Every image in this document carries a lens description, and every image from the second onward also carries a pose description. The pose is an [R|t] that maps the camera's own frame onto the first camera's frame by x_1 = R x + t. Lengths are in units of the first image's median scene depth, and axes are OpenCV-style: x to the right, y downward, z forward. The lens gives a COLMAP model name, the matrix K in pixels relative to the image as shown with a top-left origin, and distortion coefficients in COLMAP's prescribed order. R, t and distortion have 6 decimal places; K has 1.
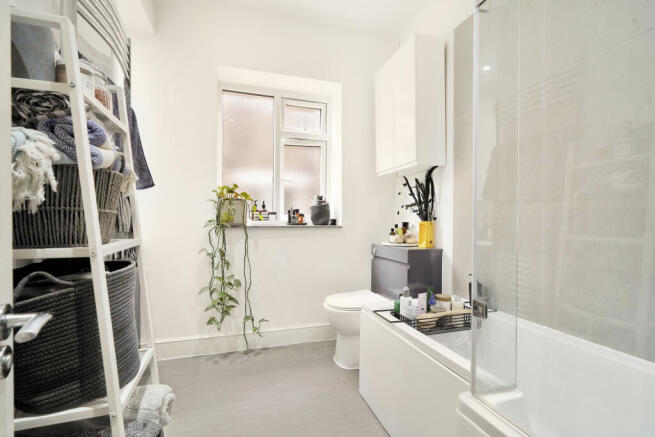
lens RADIAL K [[289.8, 0, 324.4], [0, 289.8, 223.4], [0, 0, 1]] dist [-0.000458, 0.000172]
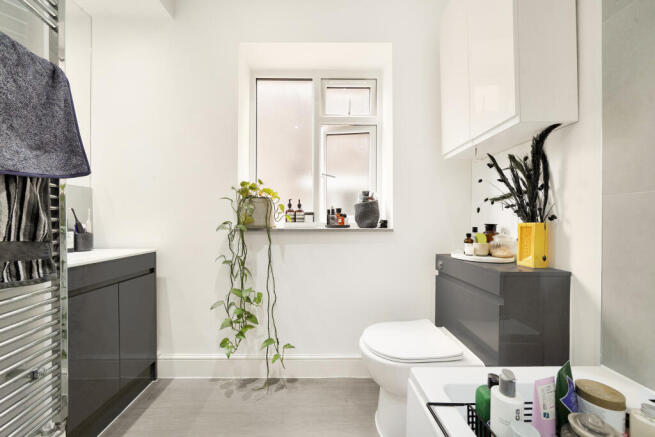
lens RADIAL K [[241.1, 0, 324.7], [0, 241.1, 223.1], [0, 0, 1]] dist [-0.010227, -0.000007]
pose [[0.955597, -0.002913, -0.294663, 0.083494], [0.001175, 0.999981, -0.006076, -0.003473], [0.294675, 0.005460, 0.955582, 0.386734]]
